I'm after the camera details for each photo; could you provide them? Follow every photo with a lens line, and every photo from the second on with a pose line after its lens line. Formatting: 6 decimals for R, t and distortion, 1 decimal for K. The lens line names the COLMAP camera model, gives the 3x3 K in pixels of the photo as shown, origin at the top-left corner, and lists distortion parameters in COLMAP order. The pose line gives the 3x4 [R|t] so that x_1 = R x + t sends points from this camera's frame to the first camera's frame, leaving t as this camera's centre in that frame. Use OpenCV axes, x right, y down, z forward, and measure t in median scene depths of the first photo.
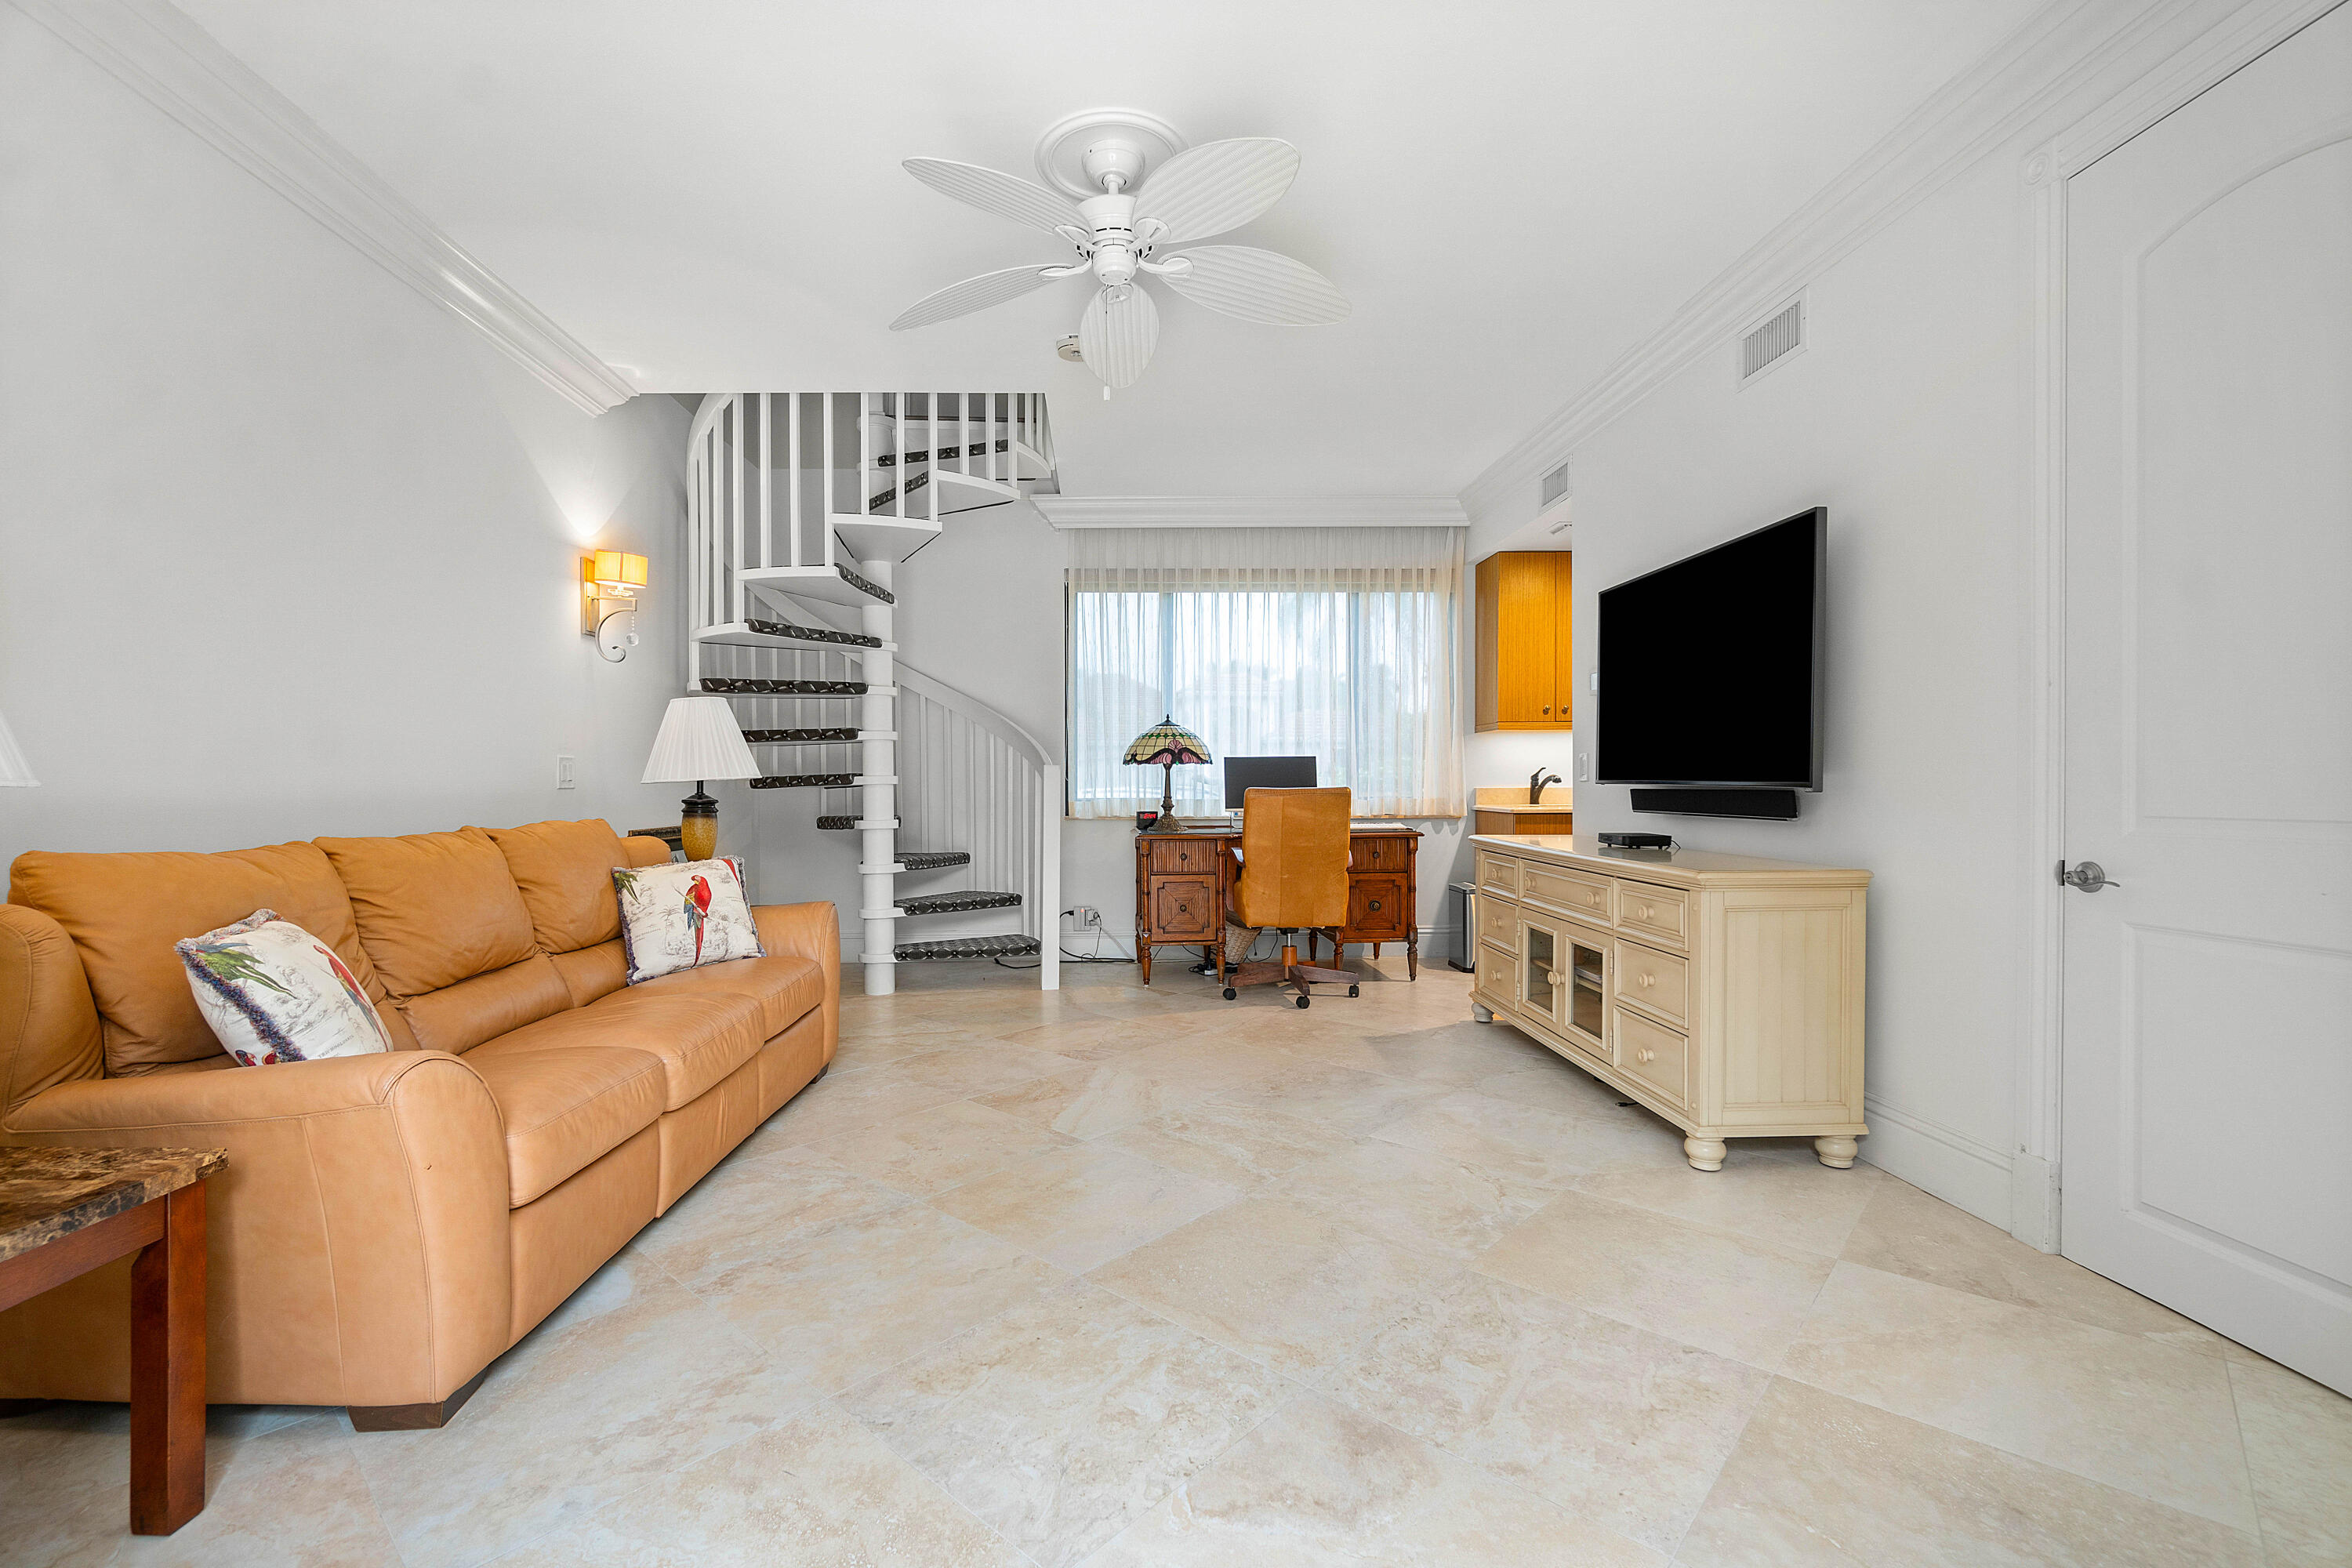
lens RADIAL K [[1028.0, 0, 1169.7], [0, 1028.0, 799.3], [0, 0, 1]] dist [-0.007641, 0.003888]
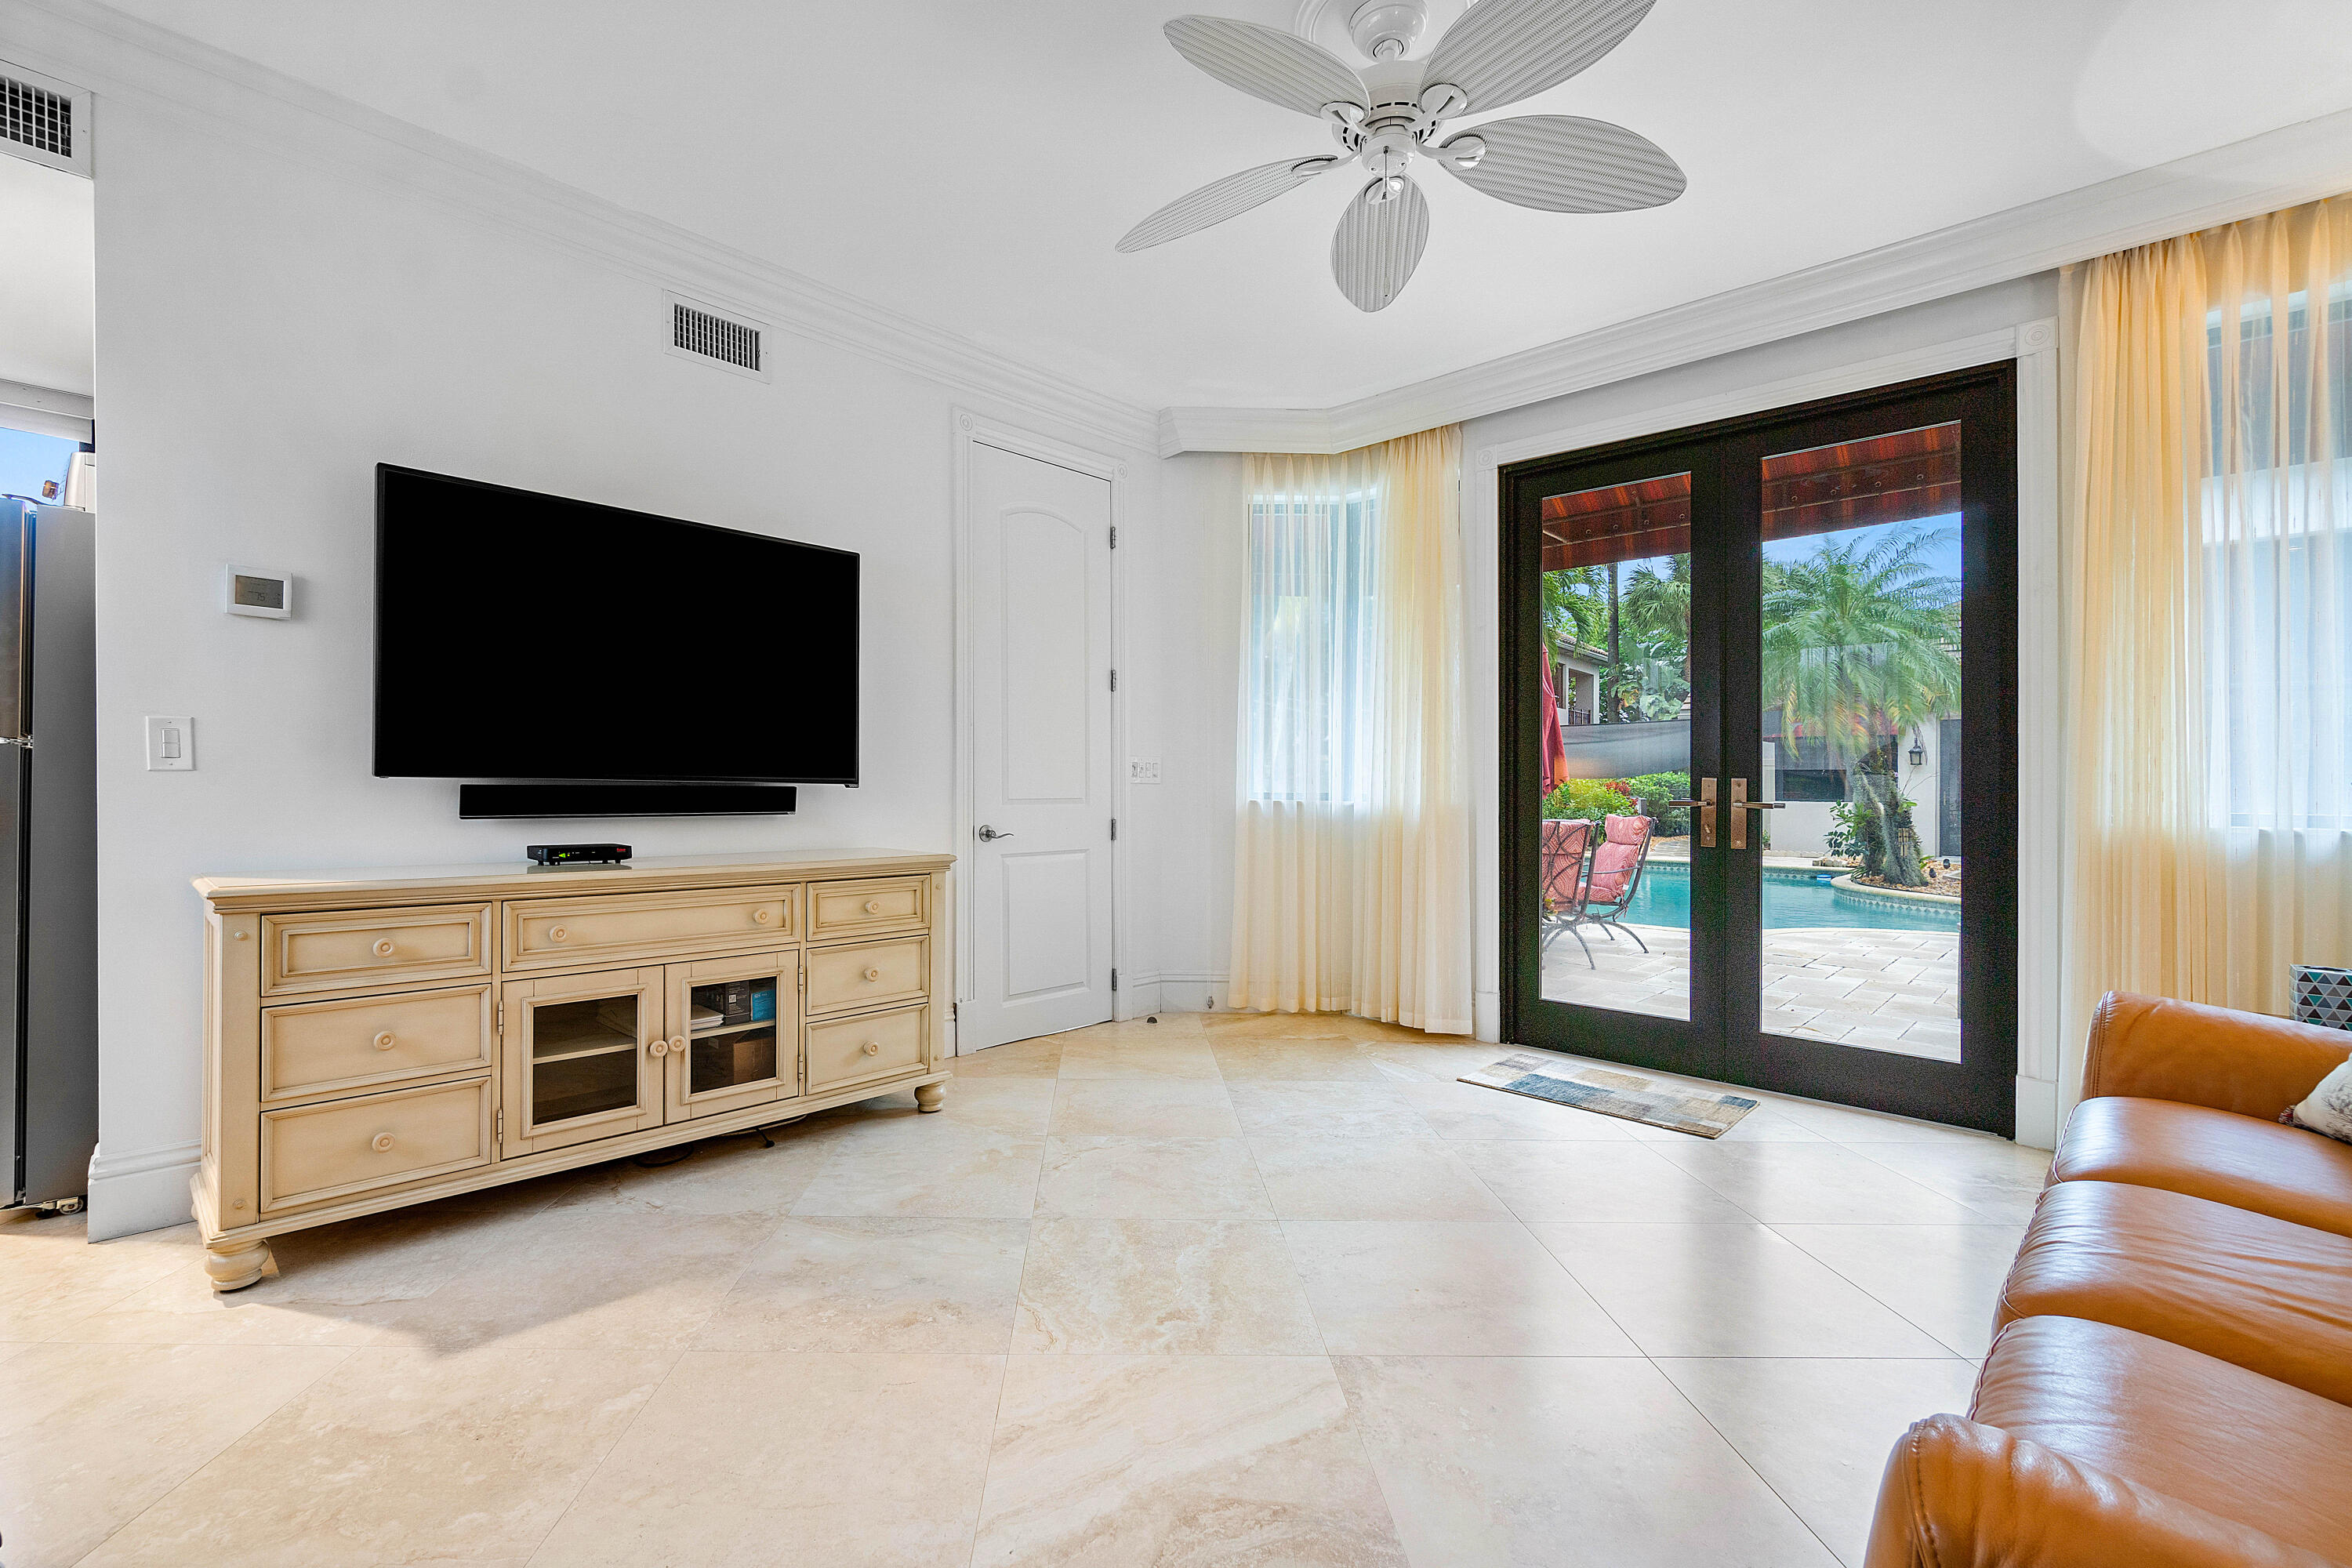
lens RADIAL K [[1028.0, 0, 1113.8], [0, 1028.0, 770.2], [0, 0, 1]] dist [-0.007641, 0.003888]
pose [[-0.668701, 0.007424, 0.743494, -0.468437], [0.004627, 0.999972, -0.005824, -0.019210], [-0.743517, -0.000454, -0.668717, 1.546565]]
